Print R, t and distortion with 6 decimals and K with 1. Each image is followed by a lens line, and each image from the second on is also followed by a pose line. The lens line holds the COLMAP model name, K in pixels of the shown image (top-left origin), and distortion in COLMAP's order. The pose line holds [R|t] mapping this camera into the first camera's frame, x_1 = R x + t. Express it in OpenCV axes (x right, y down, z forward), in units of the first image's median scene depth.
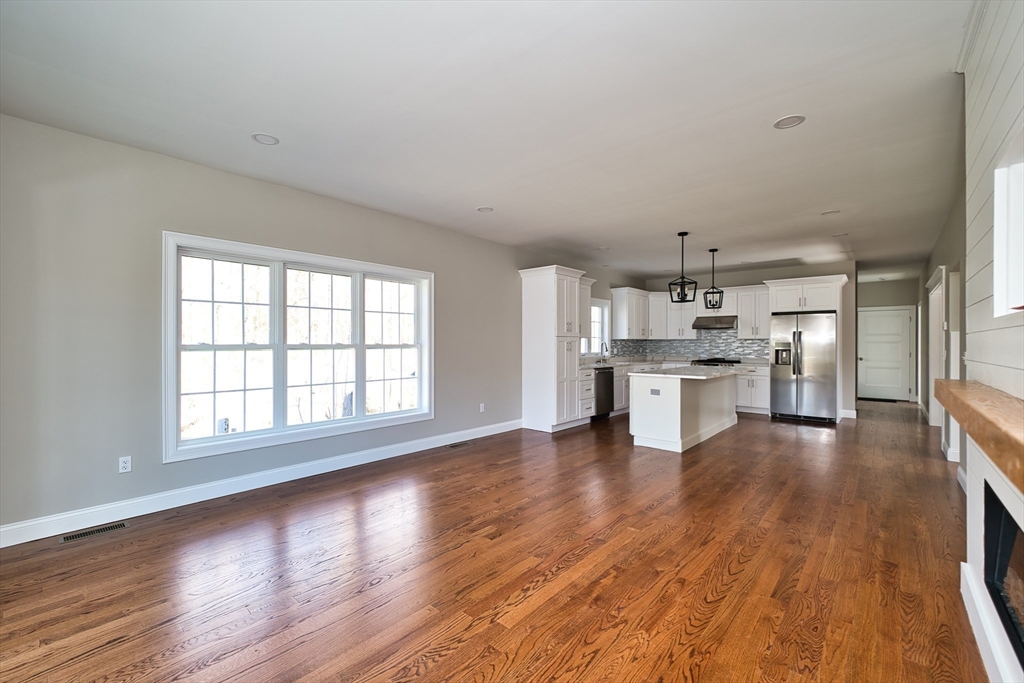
lens RADIAL K [[420.6, 0, 515.6], [0, 420.6, 340.2], [0, 0, 1]] dist [0.001391, 0.001535]
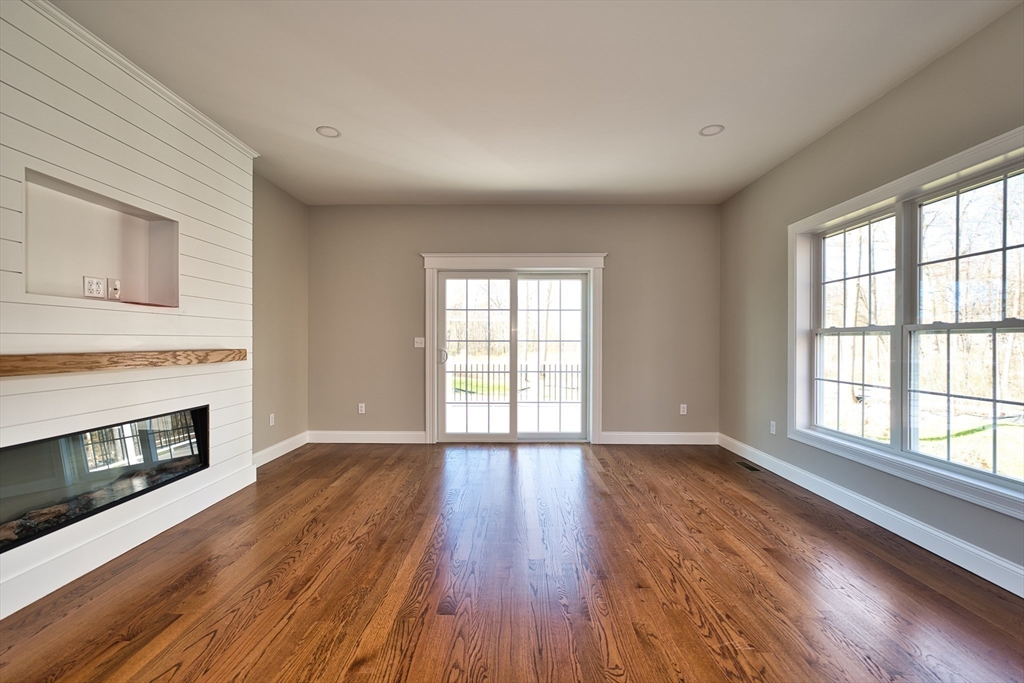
lens RADIAL K [[420.6, 0, 512.0], [0, 420.6, 345.3], [0, 0, 1]] dist [0.001391, 0.001535]
pose [[-0.754772, 0.006080, -0.655959, 0.347516], [0.006040, 0.999979, 0.002319, 0.035874], [0.655959, -0.002212, -0.754793, 1.097664]]
